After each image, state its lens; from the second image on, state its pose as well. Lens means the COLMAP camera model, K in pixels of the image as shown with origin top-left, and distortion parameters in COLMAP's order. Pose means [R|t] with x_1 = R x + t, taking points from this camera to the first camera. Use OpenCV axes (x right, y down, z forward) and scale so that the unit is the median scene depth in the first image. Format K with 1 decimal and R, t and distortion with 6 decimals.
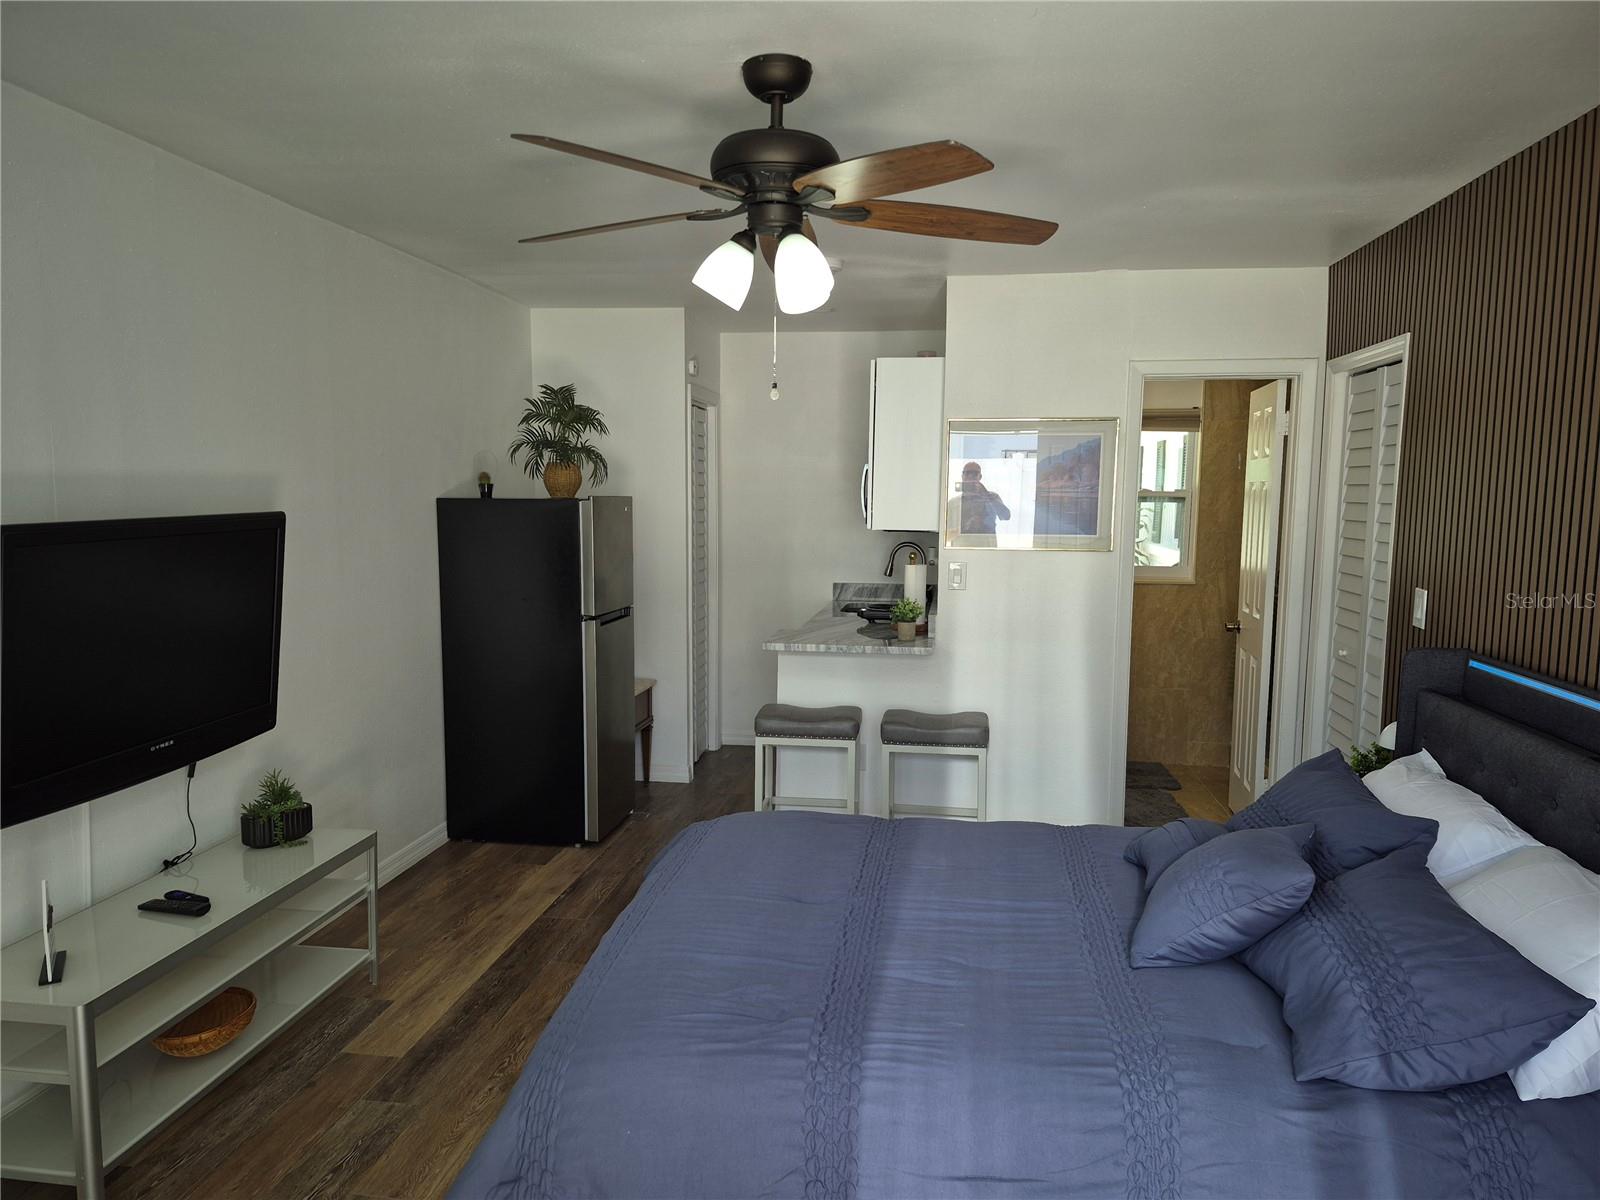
lens RADIAL K [[1129.4, 0, 774.5], [0, 1129.4, 594.4], [0, 0, 1]] dist [0.089629, -0.123022]
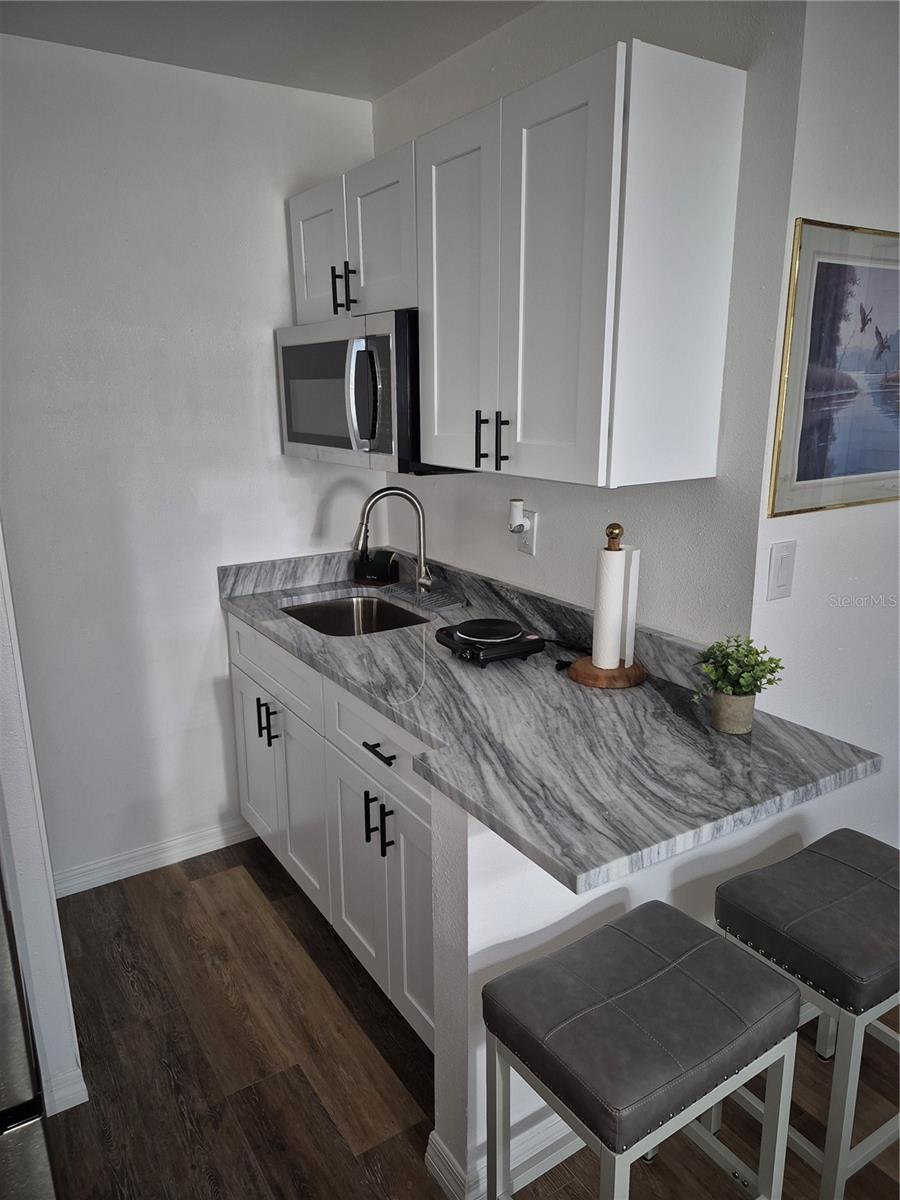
lens RADIAL K [[847.0, 0, 450.0], [0, 847.0, 600.0], [0, 0, 1]] dist [0.089629, -0.123022]
pose [[0.749773, -0.178007, 0.637302, -0.174542], [0.081089, 0.980594, 0.178493, -0.079231], [-0.656707, -0.082151, 0.749658, 0.804308]]
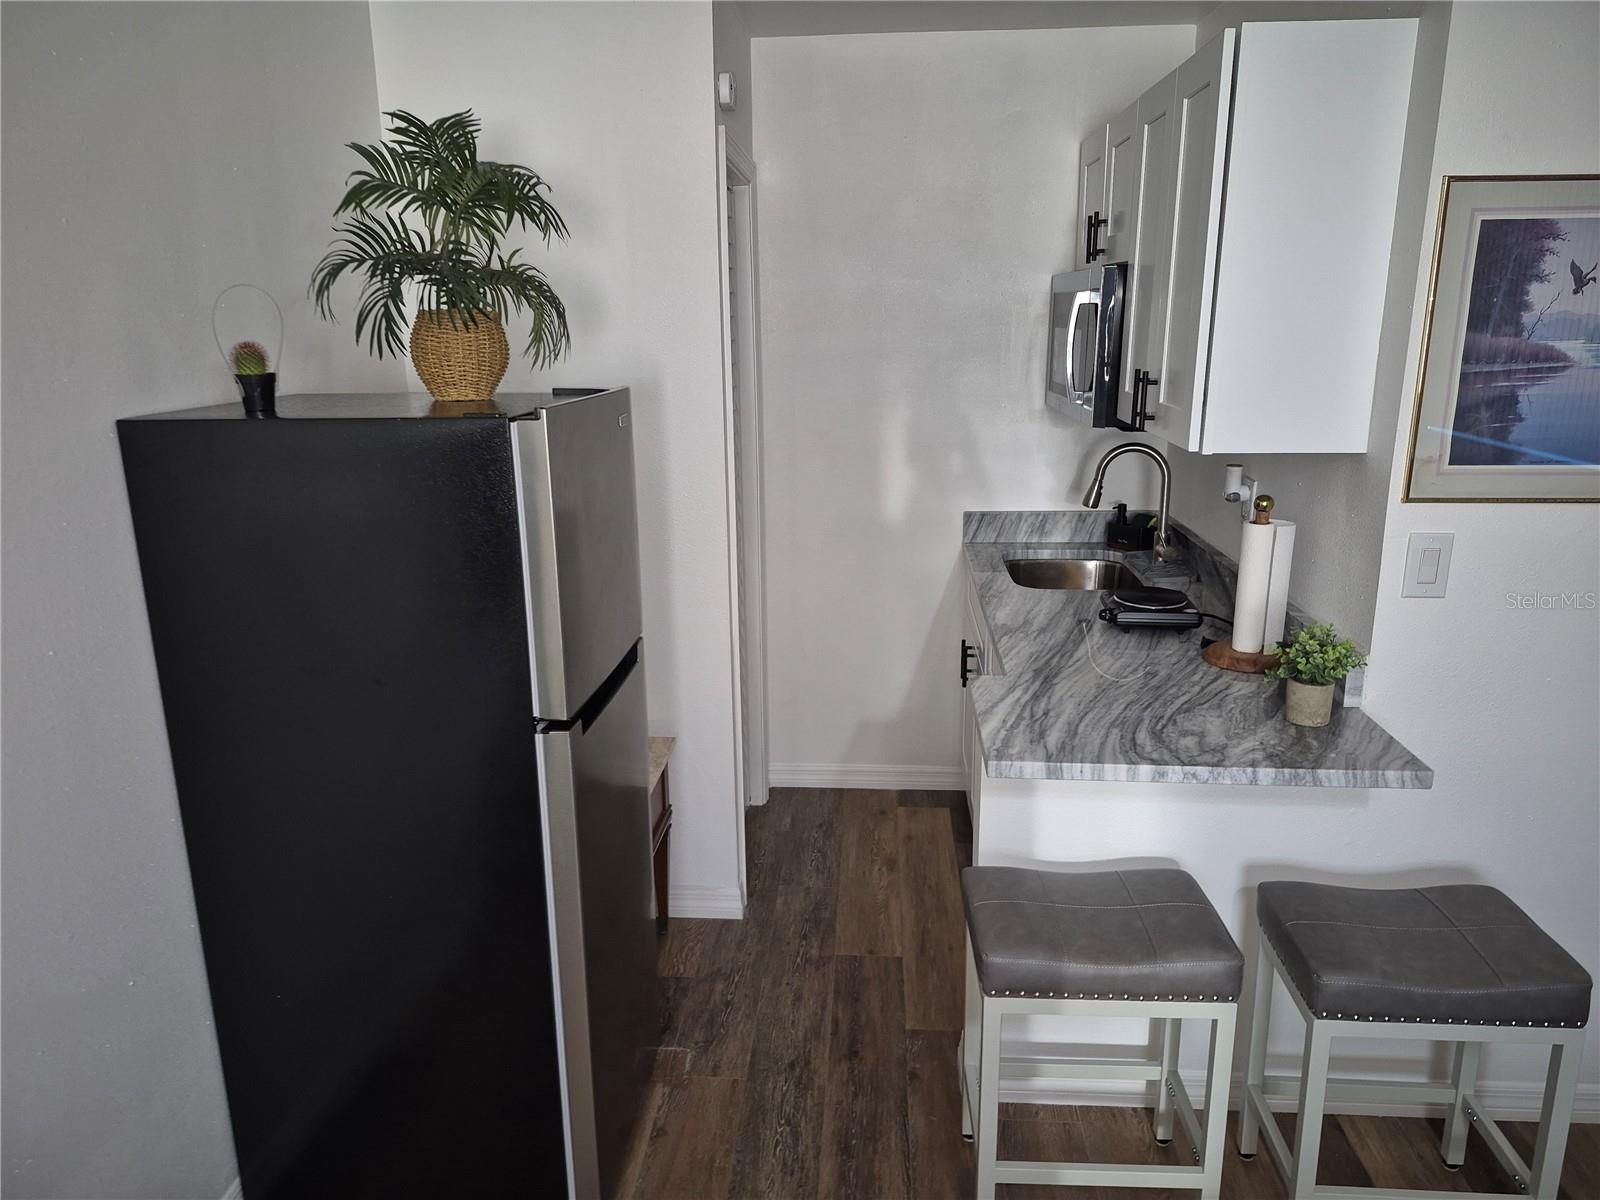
lens RADIAL K [[1129.4, 0, 774.5], [0, 1129.4, 594.4], [0, 0, 1]] dist [0.089629, -0.123022]
pose [[0.997172, -0.037421, 0.065170, -0.106398], [0.027249, 0.988233, 0.150512, -0.075317], [-0.070035, -0.148310, 0.986458, 0.585610]]
